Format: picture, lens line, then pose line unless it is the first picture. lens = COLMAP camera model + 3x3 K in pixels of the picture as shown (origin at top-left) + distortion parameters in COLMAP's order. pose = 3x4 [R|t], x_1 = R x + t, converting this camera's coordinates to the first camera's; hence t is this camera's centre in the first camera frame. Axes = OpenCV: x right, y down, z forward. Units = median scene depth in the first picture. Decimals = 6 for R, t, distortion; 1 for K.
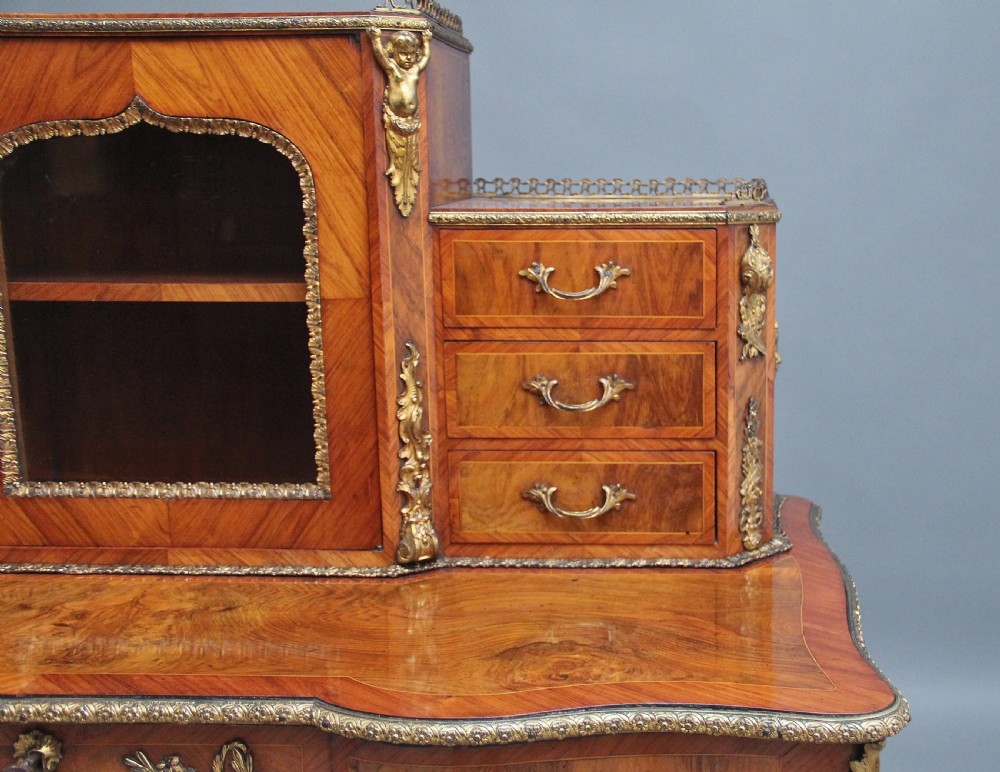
lens RADIAL K [[1298.8, 0, 599.8], [0, 1298.8, 386.8], [0, 0, 1]] dist [-0.002991, 0.000000]
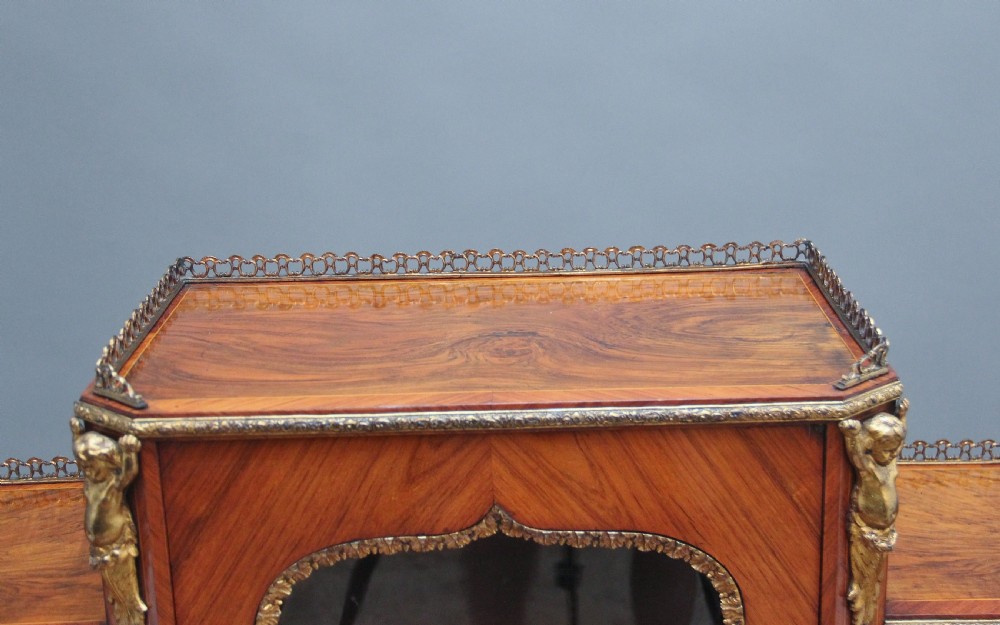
lens RADIAL K [[1411.4, 0, 544.9], [0, 1411.4, 278.6], [0, 0, 1]] dist [0.061392, 0.000000]
pose [[0.996953, -0.034208, 0.070101, -0.370001], [0.025729, 0.992624, 0.118469, -0.424674], [-0.073636, -0.116305, 0.990480, 0.245042]]
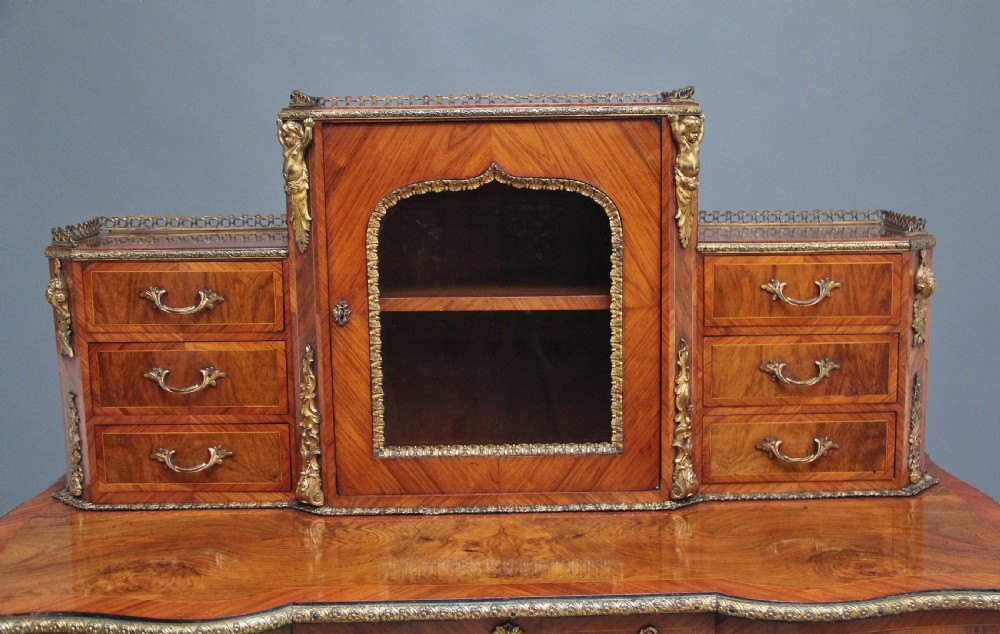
lens RADIAL K [[1158.0, 0, 514.1], [0, 1158.0, 315.6], [0, 0, 1]] dist [-0.002678, 0.000000]
pose [[0.996972, -0.015759, 0.076143, -0.419289], [0.017624, 0.999559, -0.023881, -0.031949], [-0.075733, 0.025151, 0.996811, -0.210223]]
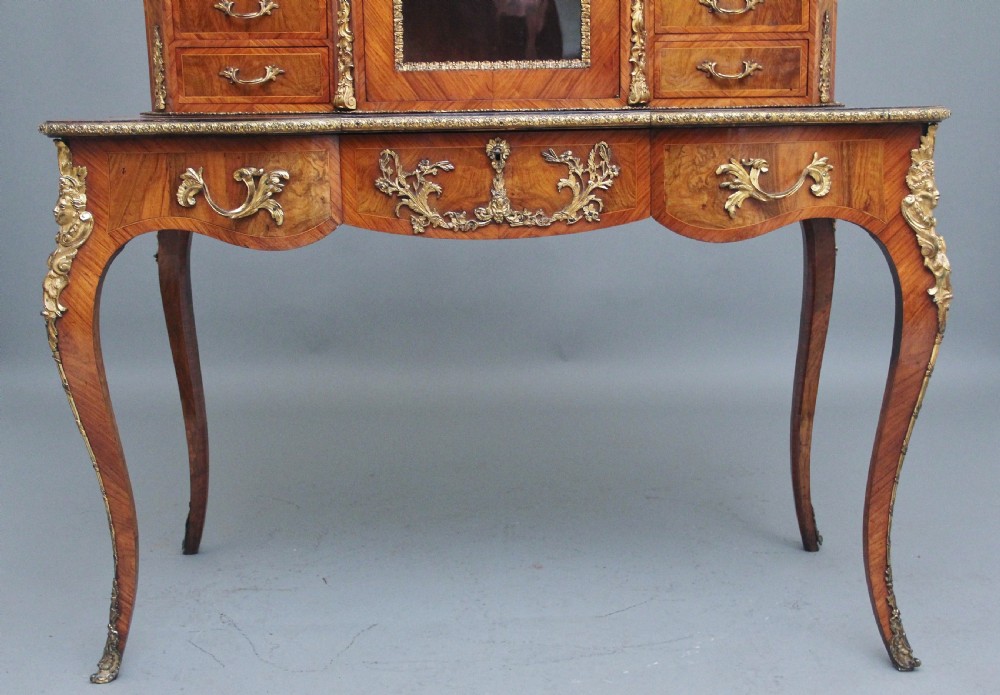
lens RADIAL K [[1302.2, 0, 505.3], [0, 1302.2, 374.7], [0, 0, 1]] dist [-0.004261, 0.000000]
pose [[0.997864, -0.016969, 0.063086, -0.446057], [0.015069, 0.999422, 0.030461, 0.450749], [-0.063566, -0.029445, 0.997543, -0.753922]]
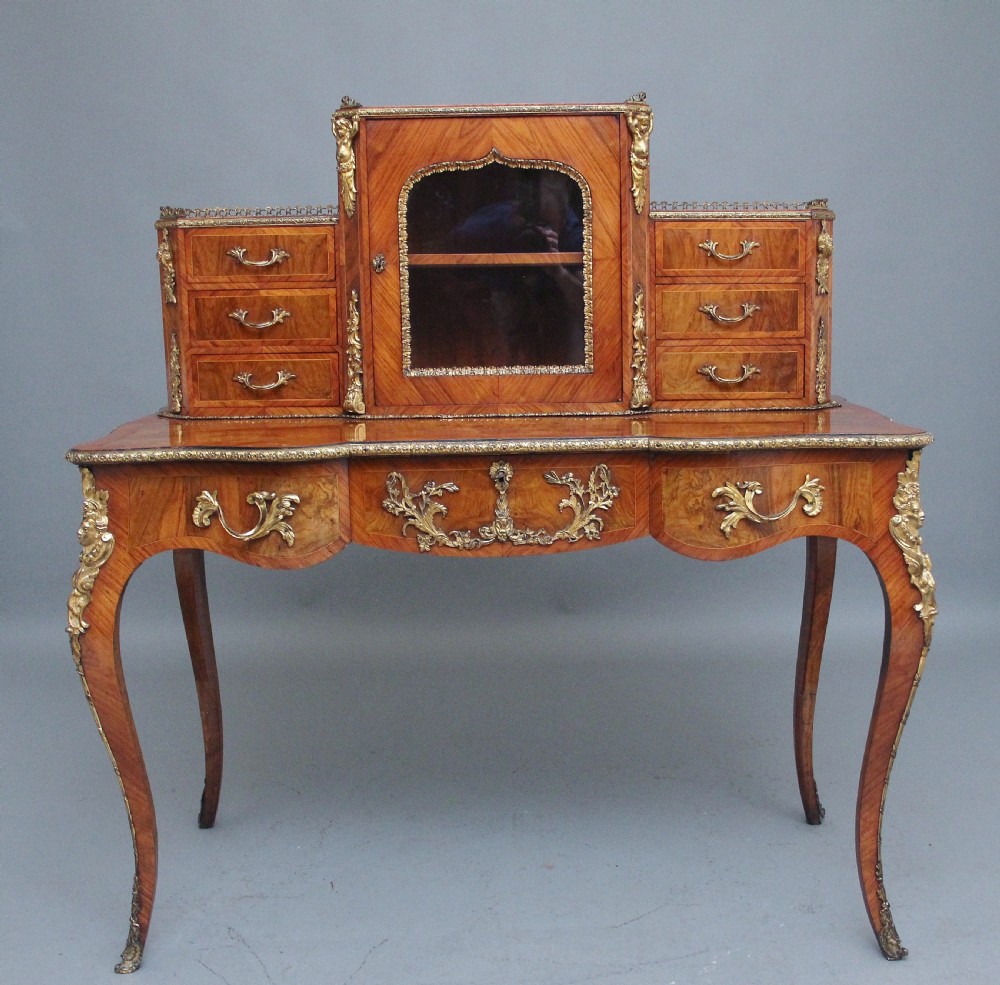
lens RADIAL K [[1372.2, 0, 526.0], [0, 1372.2, 512.8], [0, 0, 1]] dist [-0.138493, 0.000000]
pose [[0.997886, -0.017734, 0.062515, -0.428302], [0.017108, 0.999798, 0.010532, 0.261461], [-0.062689, -0.009441, 0.997988, -0.885084]]
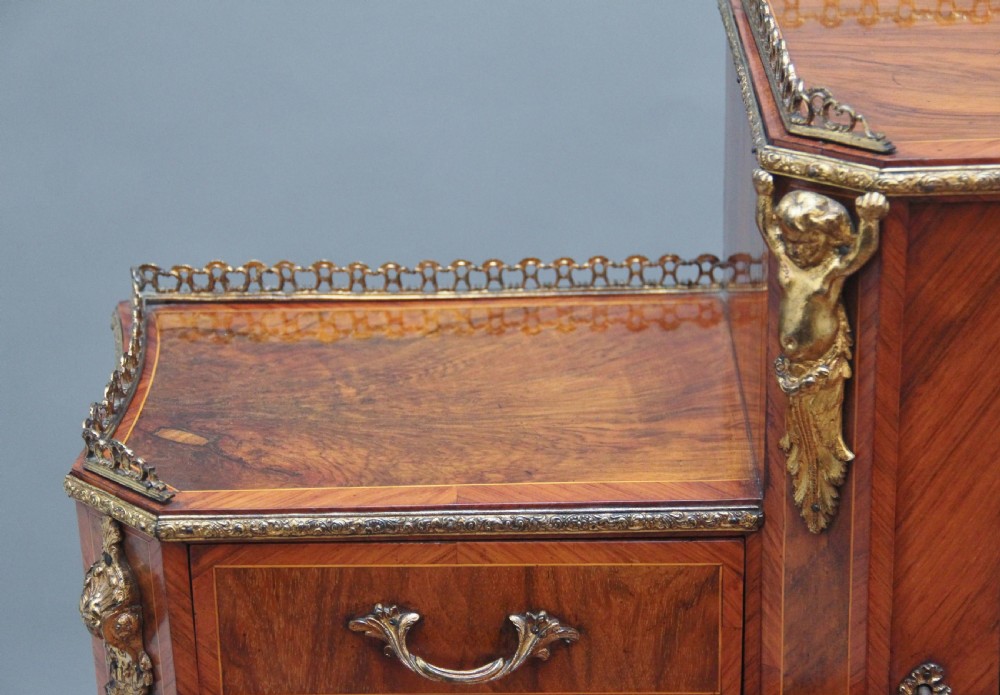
lens RADIAL K [[2333.8, 0, 486.0], [0, 2333.8, 350.6], [0, 0, 1]] dist [0.206738, 0.000000]
pose [[0.998817, -0.038435, 0.029800, -0.691213], [0.030359, 0.971430, 0.235375, -0.403822], [-0.037996, -0.234191, 0.971448, 0.190271]]
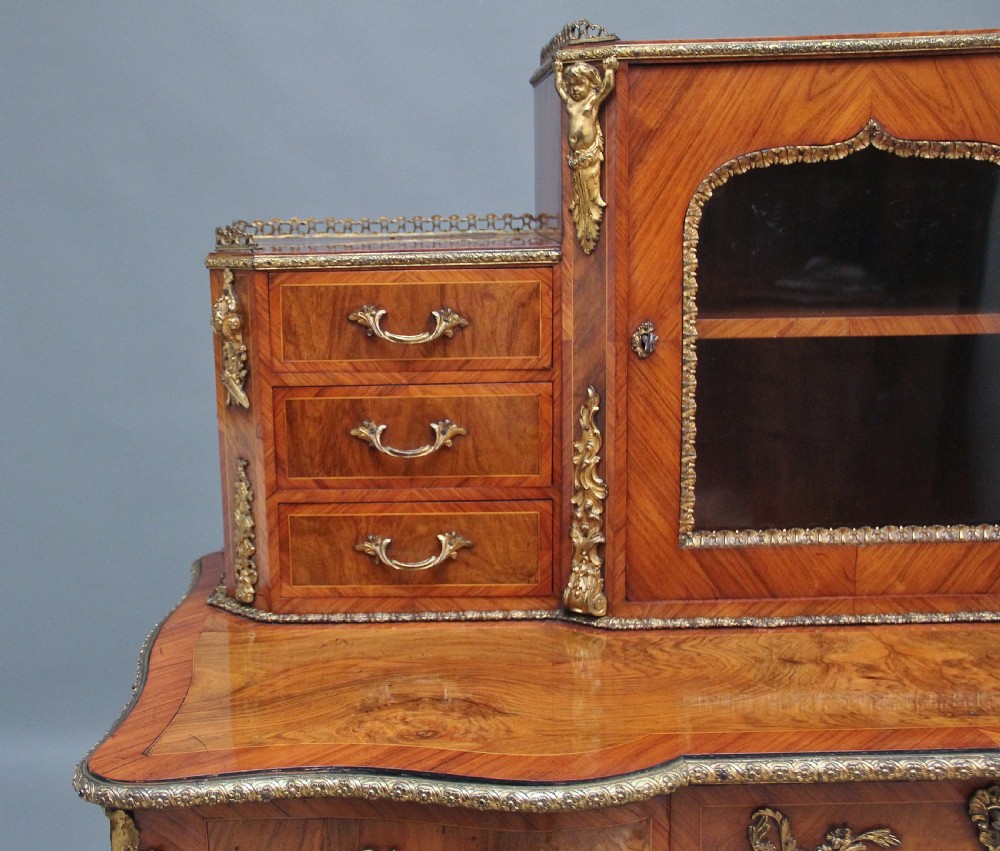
lens RADIAL K [[1377.1, 0, 365.3], [0, 1377.1, 429.2], [0, 0, 1]] dist [-0.049253, 0.000000]
pose [[0.999257, -0.023343, 0.030658, -0.742678], [0.023533, 0.999706, -0.005879, -0.000558], [-0.030512, 0.006596, 0.999513, 0.015052]]
